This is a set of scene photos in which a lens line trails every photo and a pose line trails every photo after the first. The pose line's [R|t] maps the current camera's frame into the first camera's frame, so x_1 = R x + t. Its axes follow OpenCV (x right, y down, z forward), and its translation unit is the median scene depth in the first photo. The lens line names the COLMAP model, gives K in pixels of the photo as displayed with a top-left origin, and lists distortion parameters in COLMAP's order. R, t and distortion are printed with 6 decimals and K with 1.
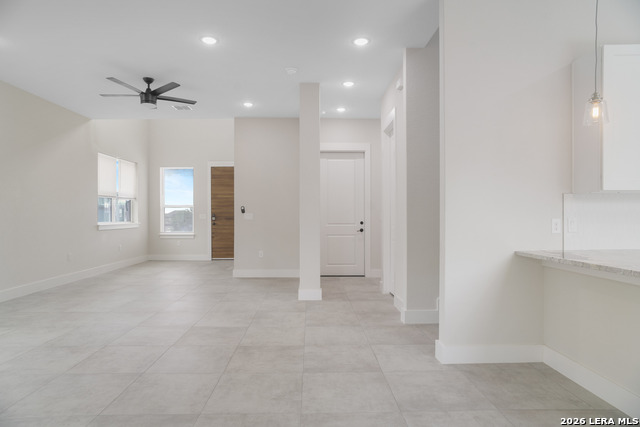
lens RADIAL K [[384.6, 0, 320.6], [0, 384.6, 213.4], [0, 0, 1]] dist [-0.050923, 0.034982]
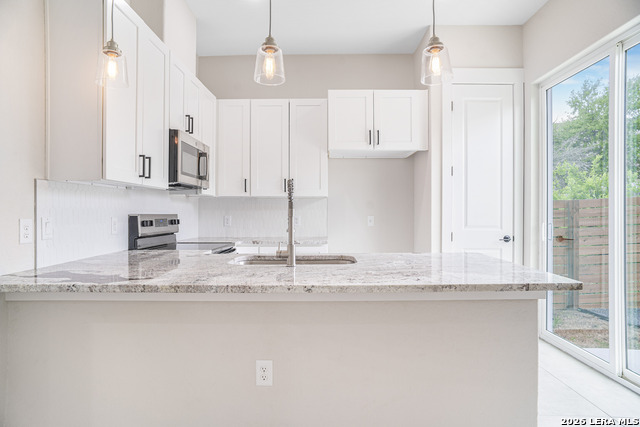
lens RADIAL K [[384.6, 0, 324.0], [0, 384.6, 209.6], [0, 0, 1]] dist [-0.050923, 0.034982]
pose [[0.026025, 0.004160, 0.999653, 0.017878], [-0.007144, 0.999967, -0.003976, -0.002495], [-0.999636, -0.007039, 0.026054, 0.439443]]
